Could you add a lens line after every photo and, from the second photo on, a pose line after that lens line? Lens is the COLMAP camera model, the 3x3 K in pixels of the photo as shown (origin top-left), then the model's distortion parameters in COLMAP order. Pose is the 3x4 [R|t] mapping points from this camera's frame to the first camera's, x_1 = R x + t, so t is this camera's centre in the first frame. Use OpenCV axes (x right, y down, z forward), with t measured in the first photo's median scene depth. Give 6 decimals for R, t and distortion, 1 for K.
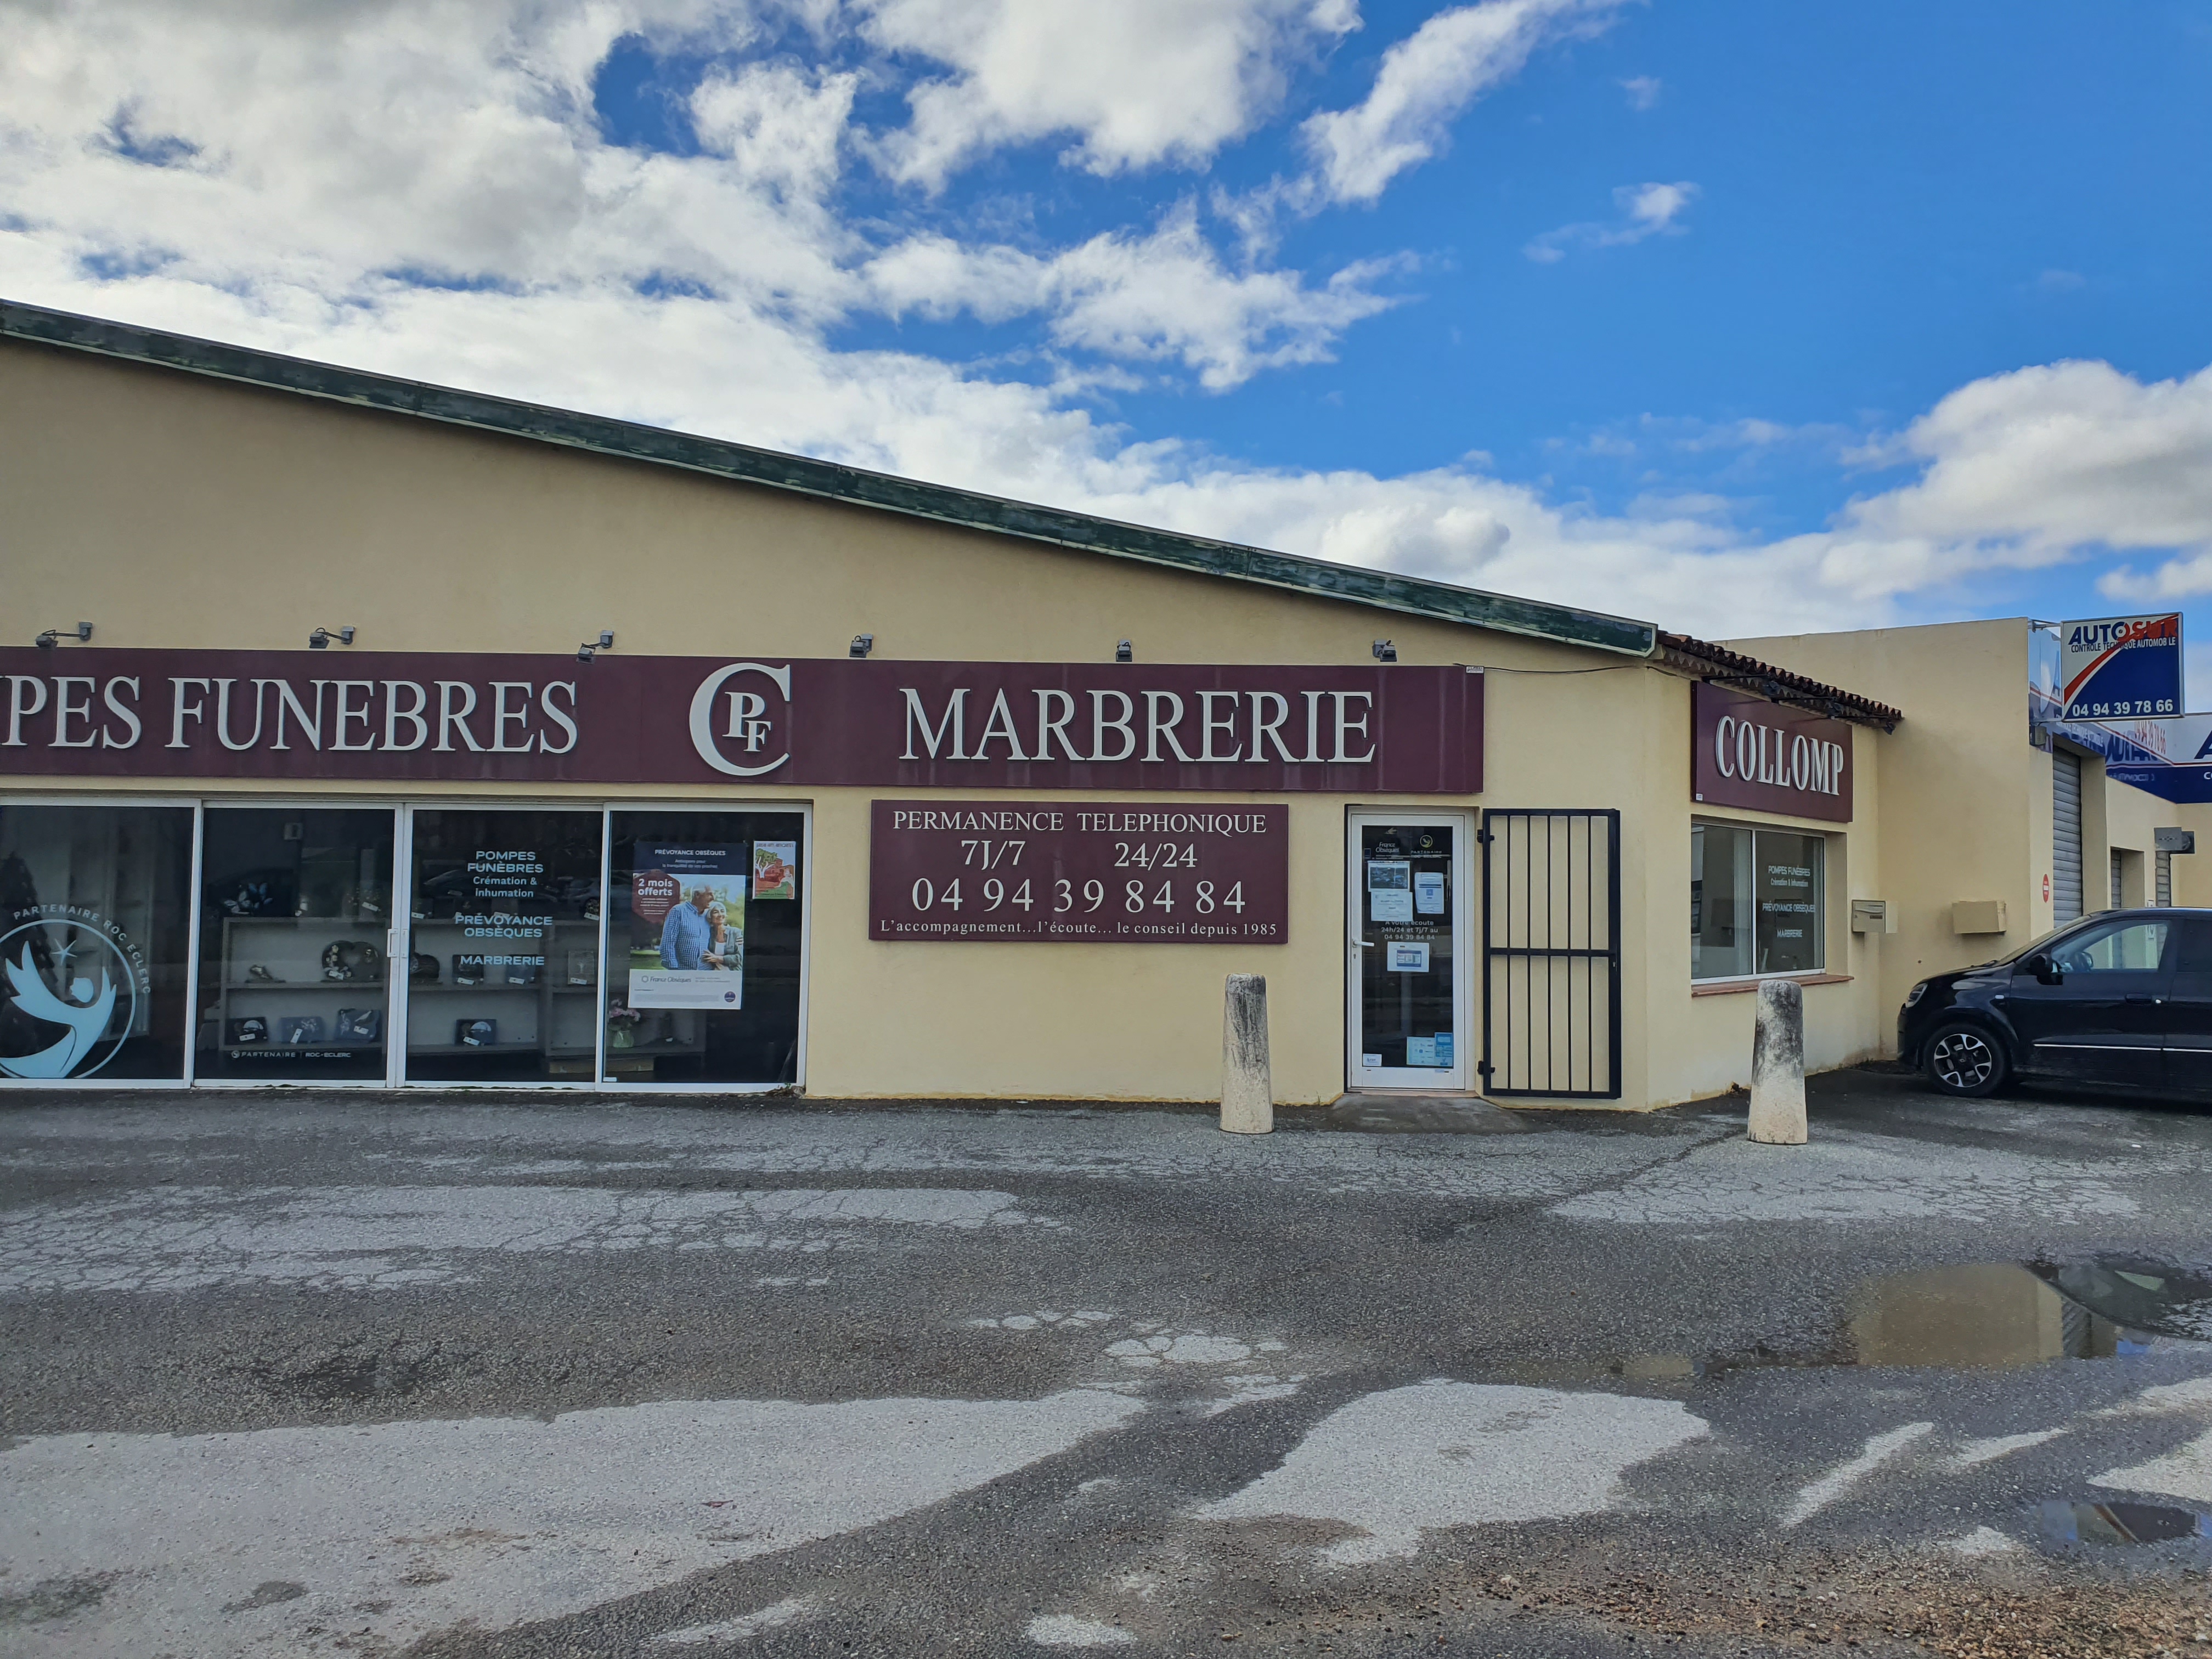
lens RADIAL K [[1636.0, 0, 1106.0], [0, 1636.0, 829.5], [0, 0, 1]] dist [0.140962, -0.260042]
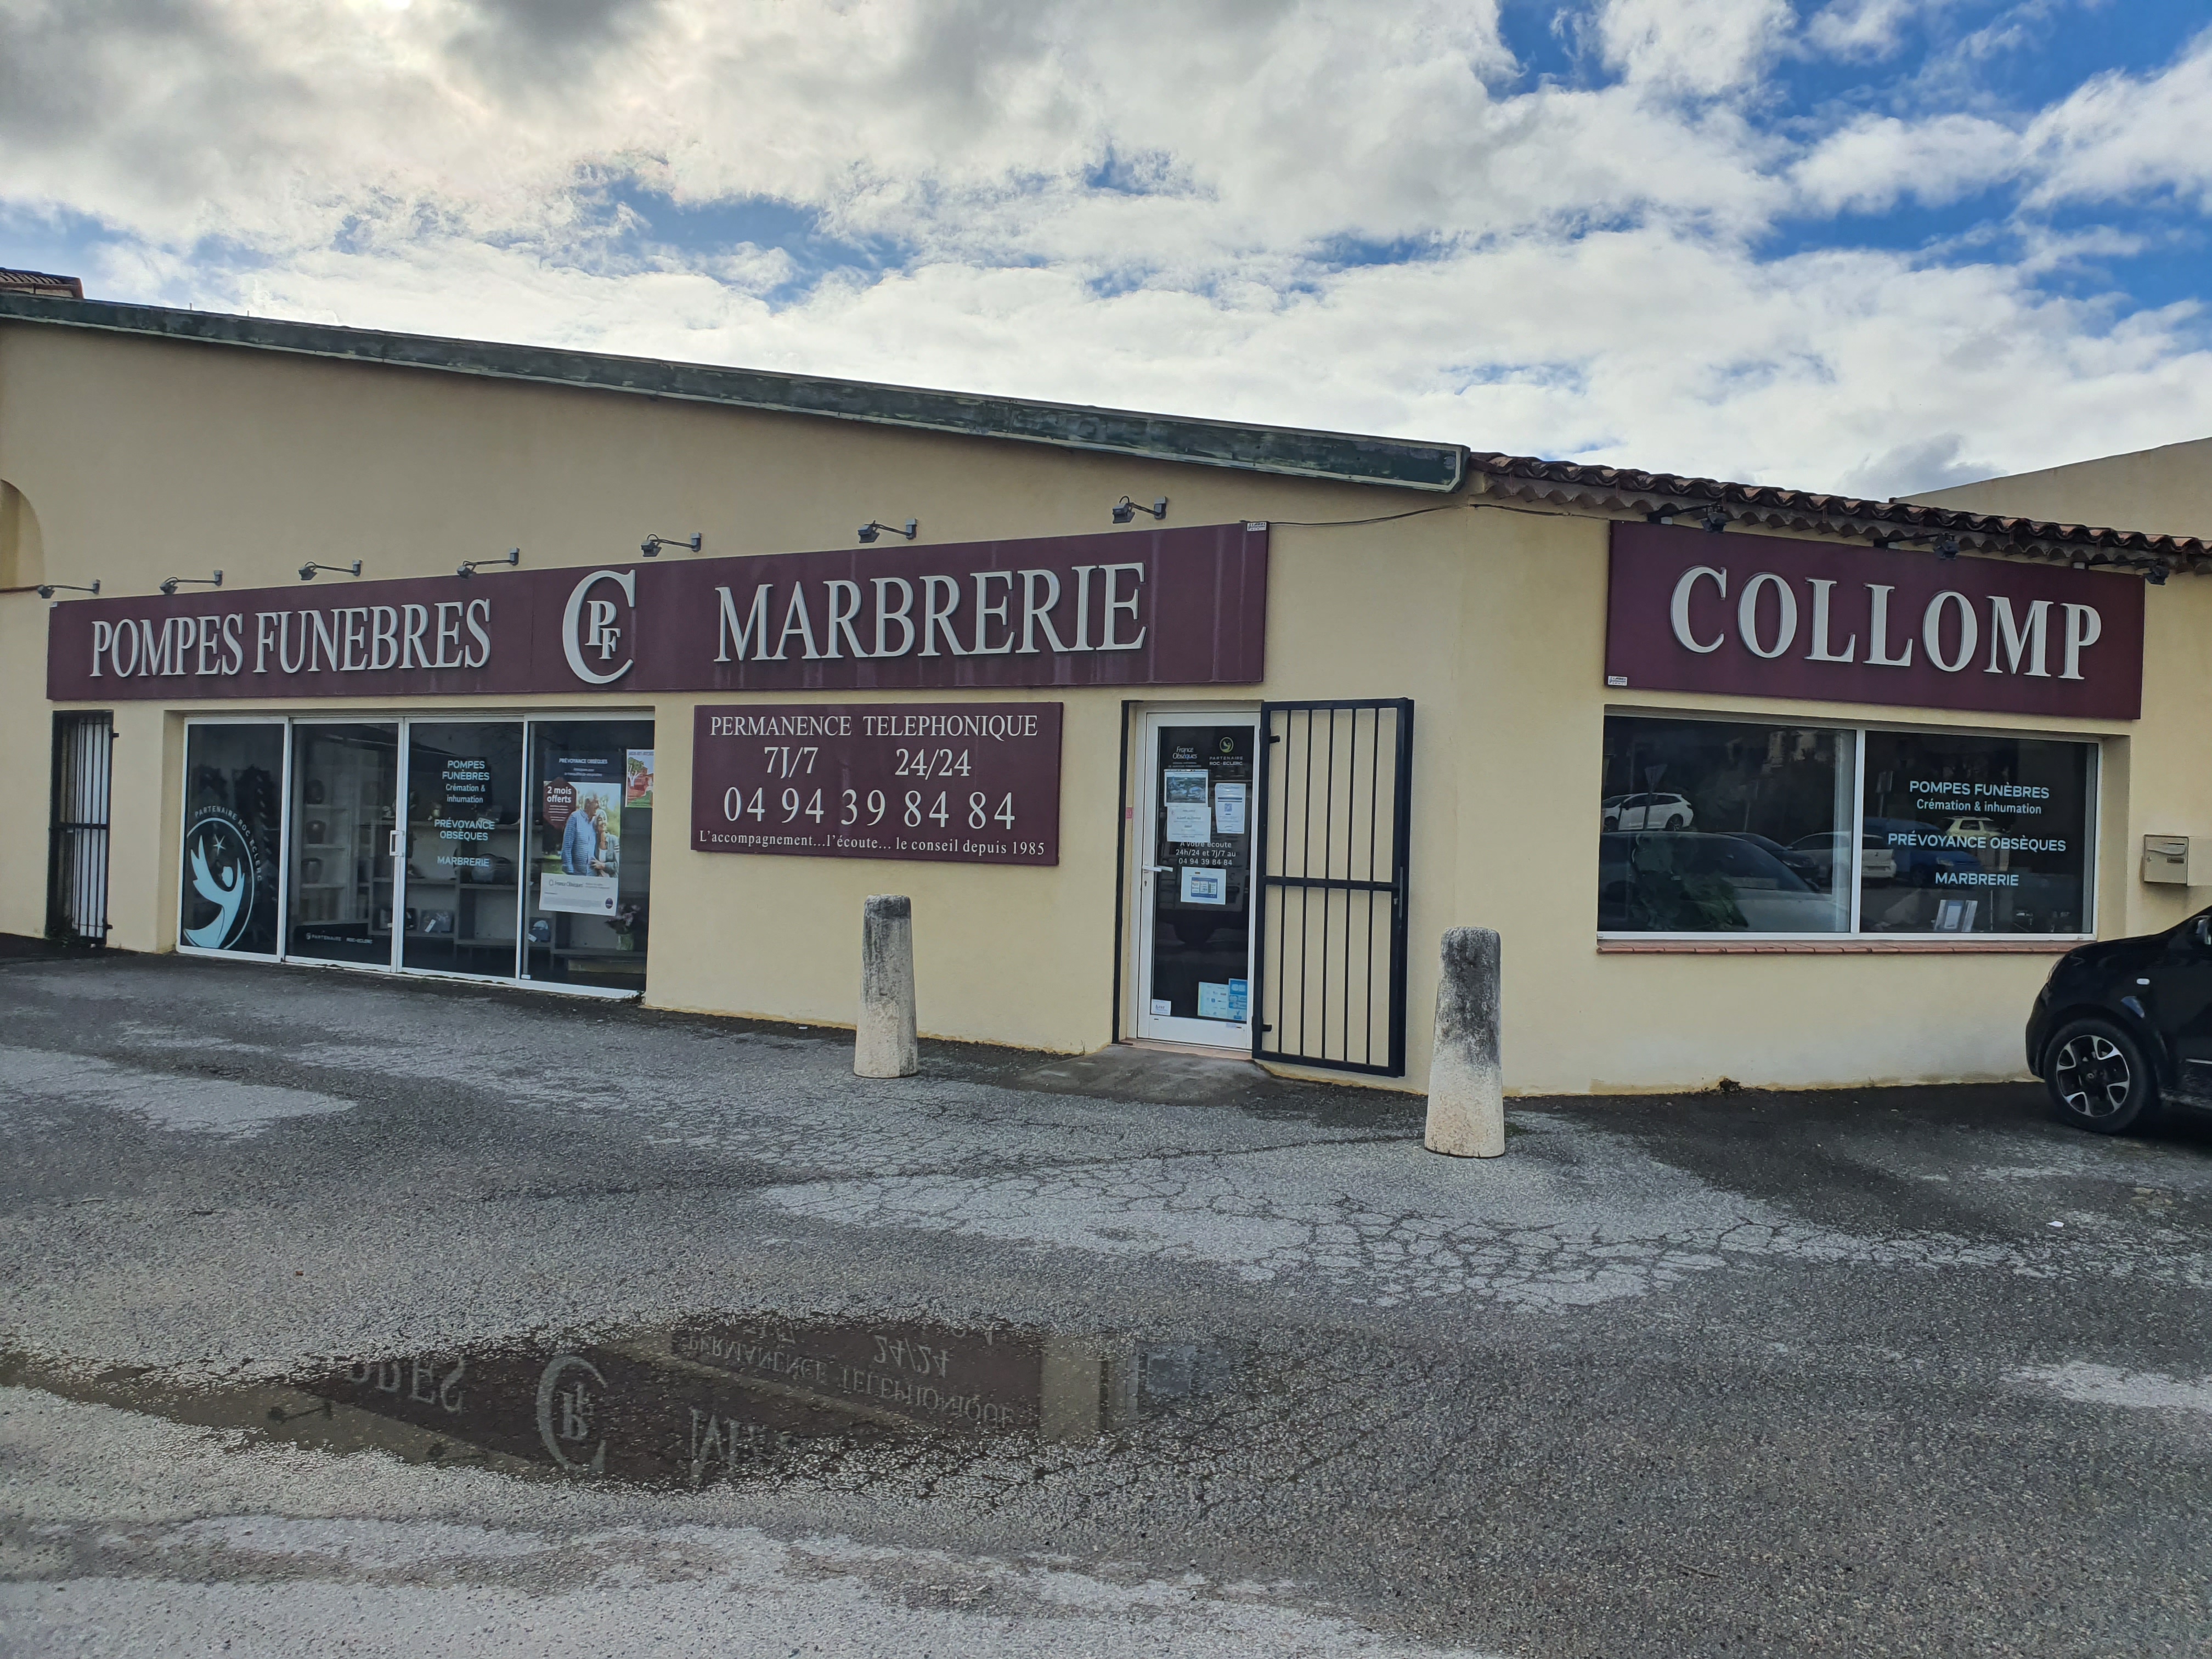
lens RADIAL K [[1613.5, 0, 1186.8], [0, 1613.5, 834.7], [0, 0, 1]] dist [0.145810, -0.222634]
pose [[0.874107, 0.017473, -0.485419, 0.576420], [0.001775, 0.999231, 0.039164, 0.020680], [0.485730, -0.035095, 0.873404, 0.297511]]
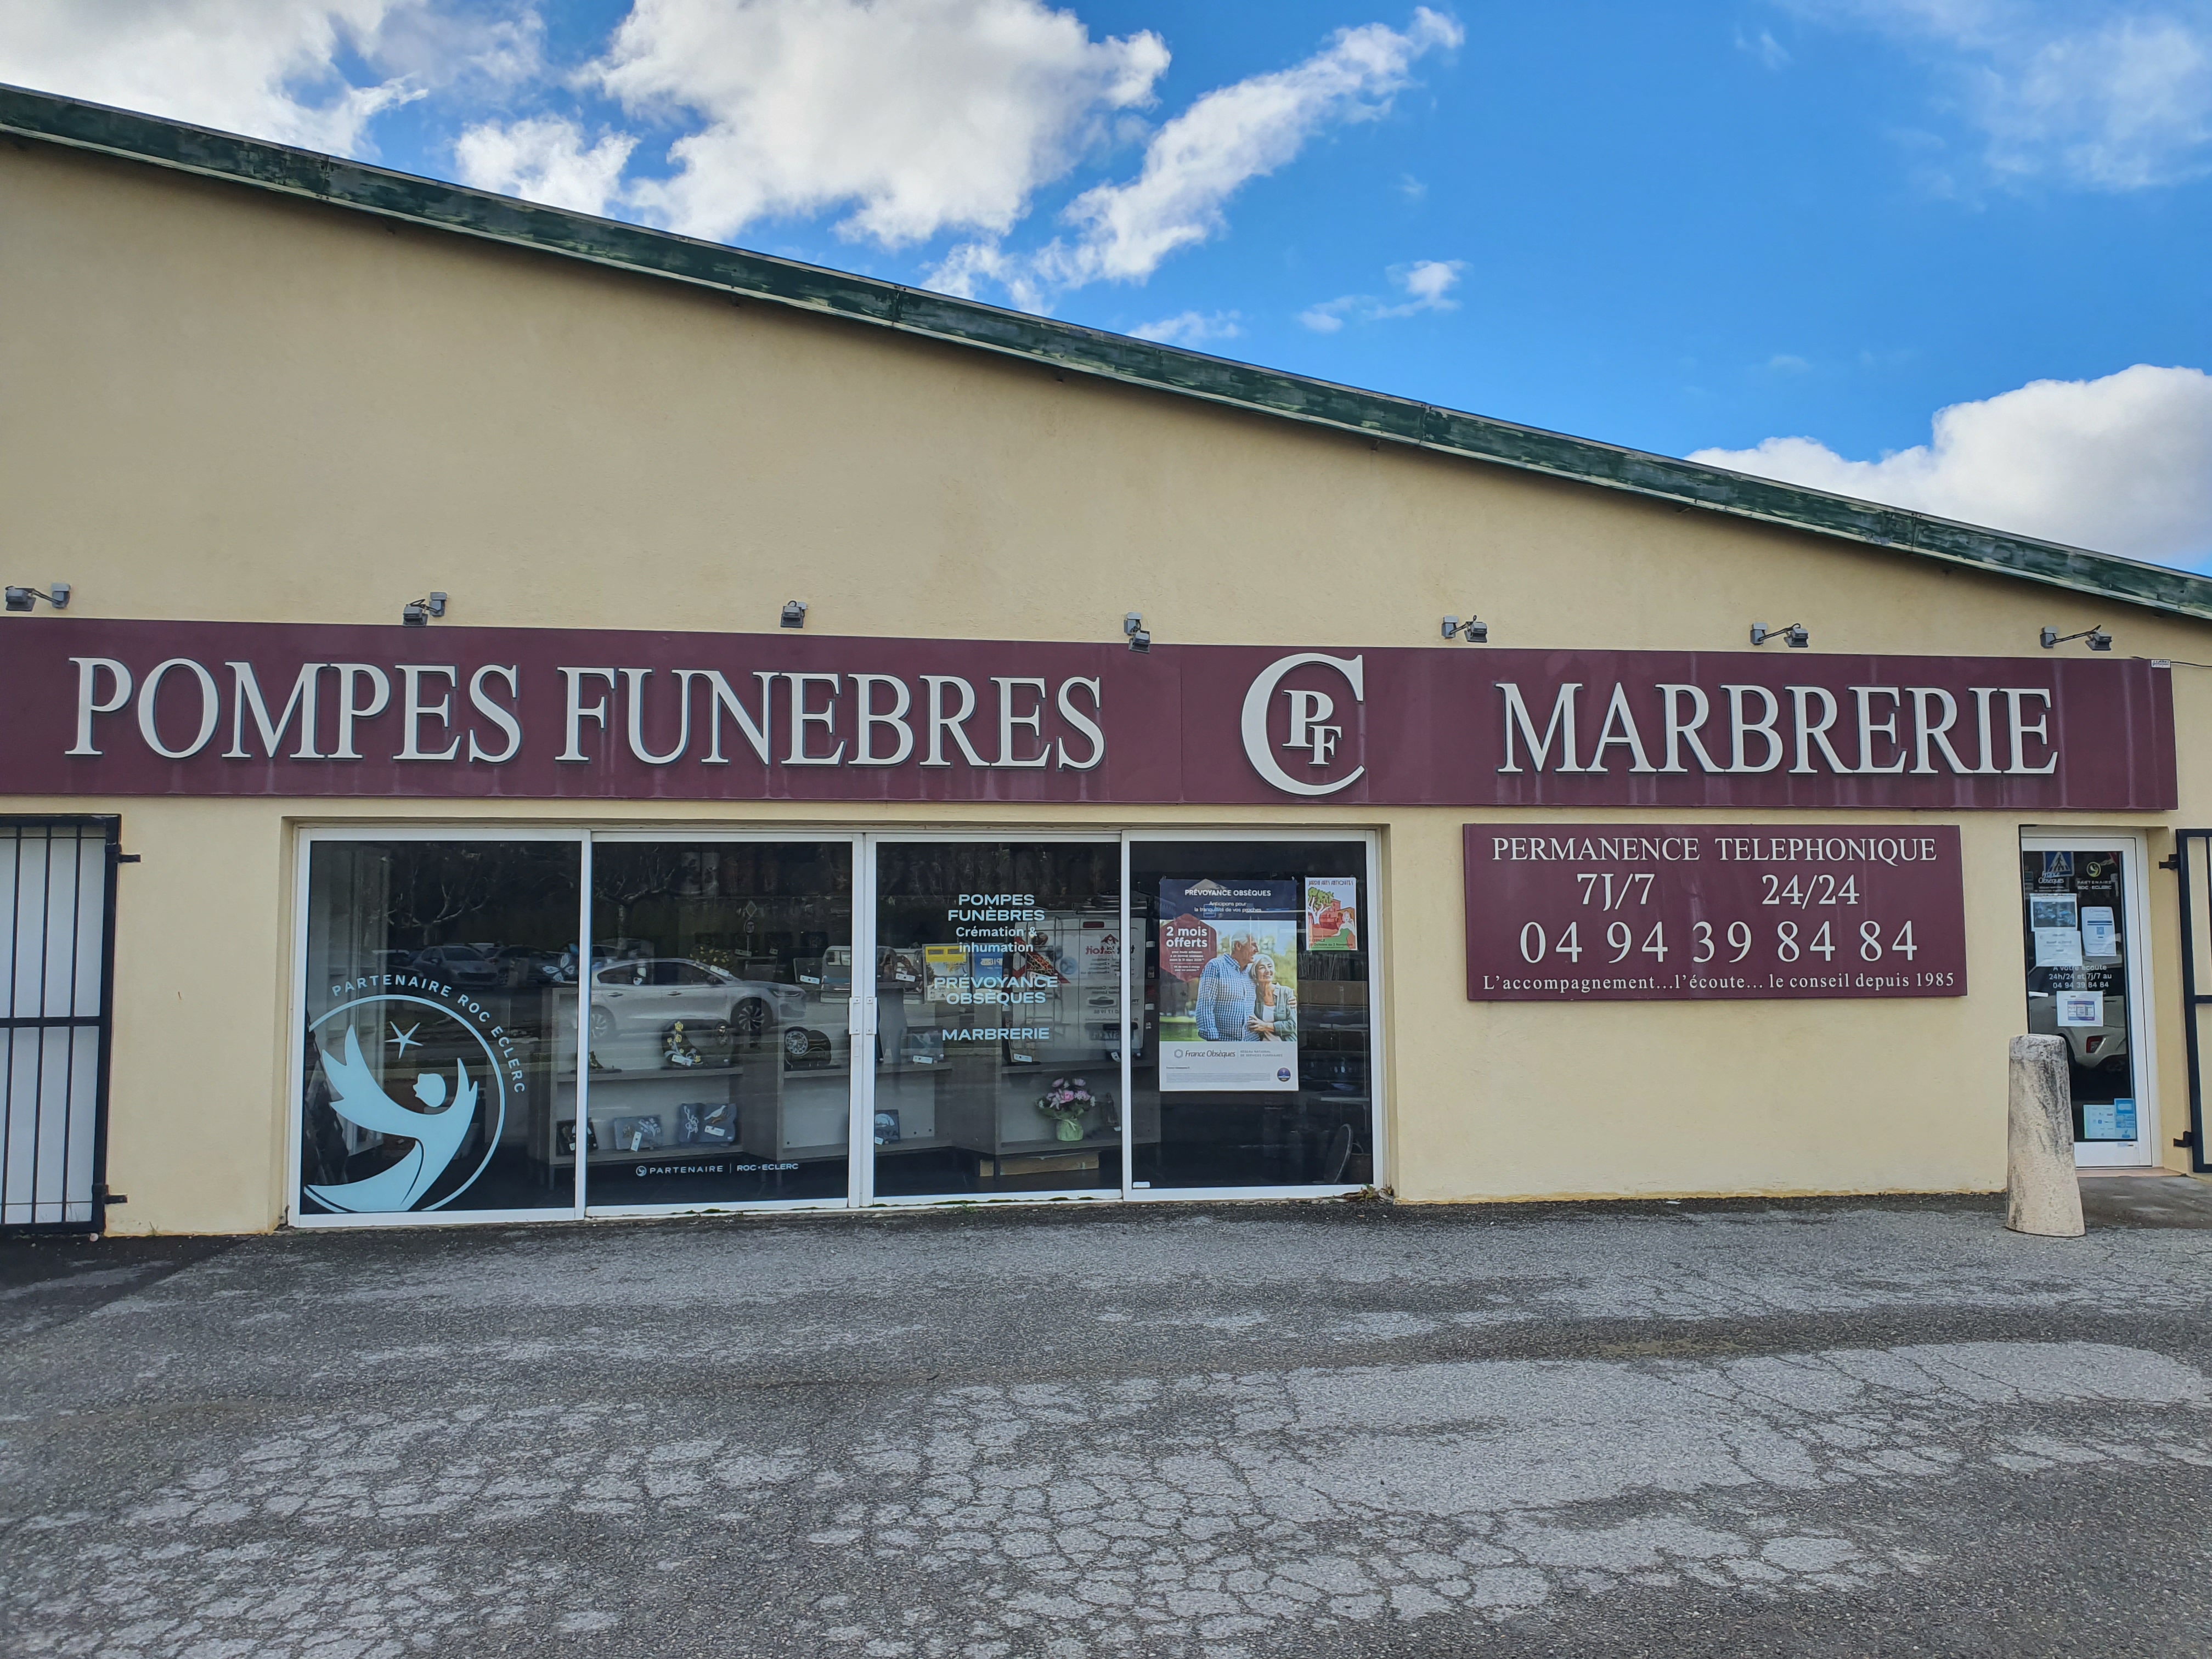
lens RADIAL K [[1636.0, 0, 1106.0], [0, 1636.0, 829.5], [0, 0, 1]] dist [0.140962, -0.260042]
pose [[0.991543, -0.007480, 0.129560, -0.417307], [0.011359, 0.999508, -0.029228, 0.006073], [-0.129278, 0.030452, 0.991141, 0.232953]]
